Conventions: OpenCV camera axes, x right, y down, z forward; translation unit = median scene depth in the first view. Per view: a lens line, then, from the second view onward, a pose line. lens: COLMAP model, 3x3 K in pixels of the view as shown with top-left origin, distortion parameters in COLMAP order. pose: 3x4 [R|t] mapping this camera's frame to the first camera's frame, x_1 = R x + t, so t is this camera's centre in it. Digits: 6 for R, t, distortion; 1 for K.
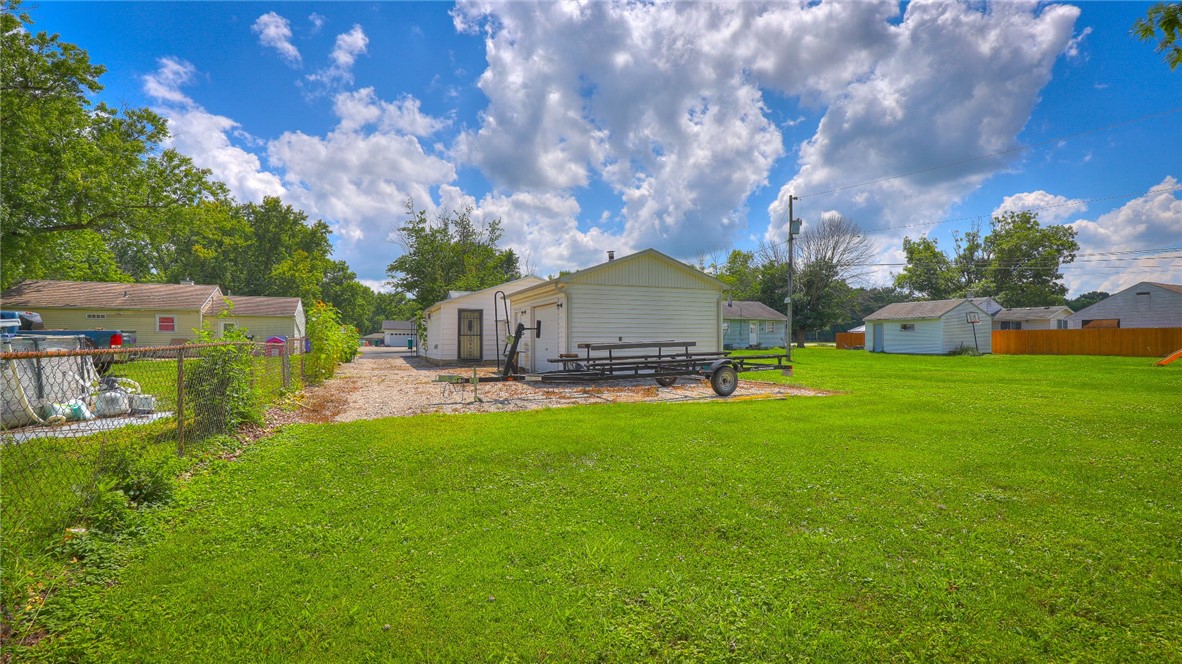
lens RADIAL K [[594.5, 0, 572.6], [0, 594.5, 332.0], [0, 0, 1]] dist [-0.000776, 0.000018]
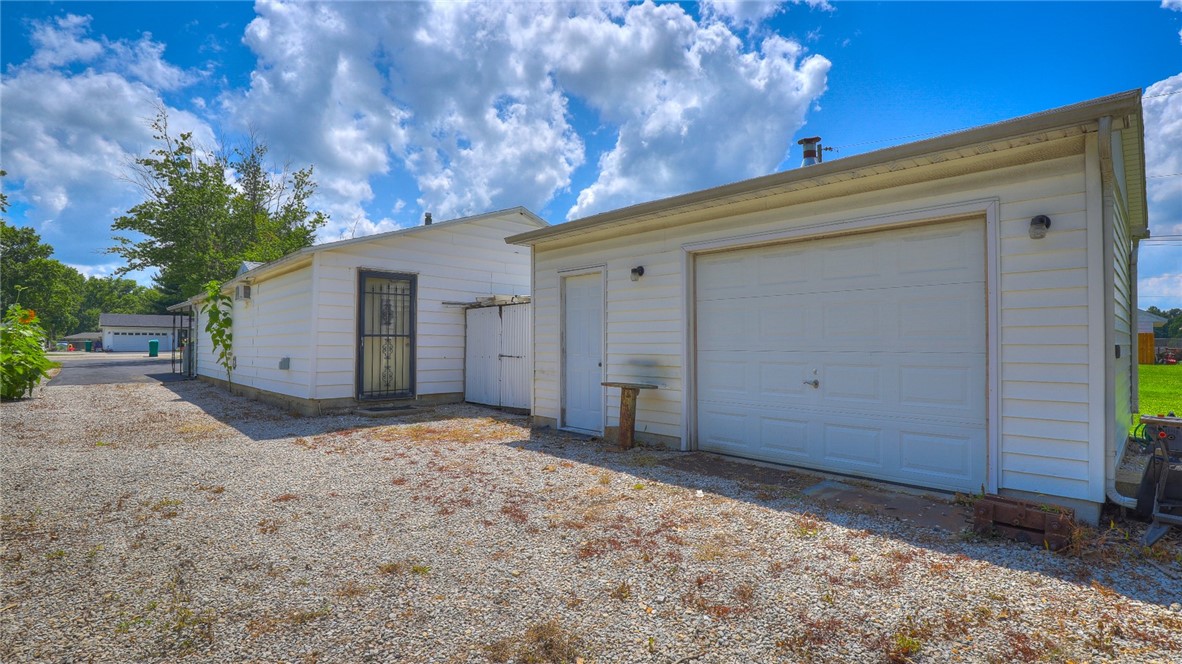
lens RADIAL K [[554.0, 0, 591.8], [0, 554.0, 324.7], [0, 0, 1]] dist [0.015362, -0.019945]
pose [[0.912458, 0.004937, 0.409140, -0.035731], [-0.000448, 0.999939, -0.011068, 0.000405], [-0.409169, 0.009916, 0.912405, 0.105300]]
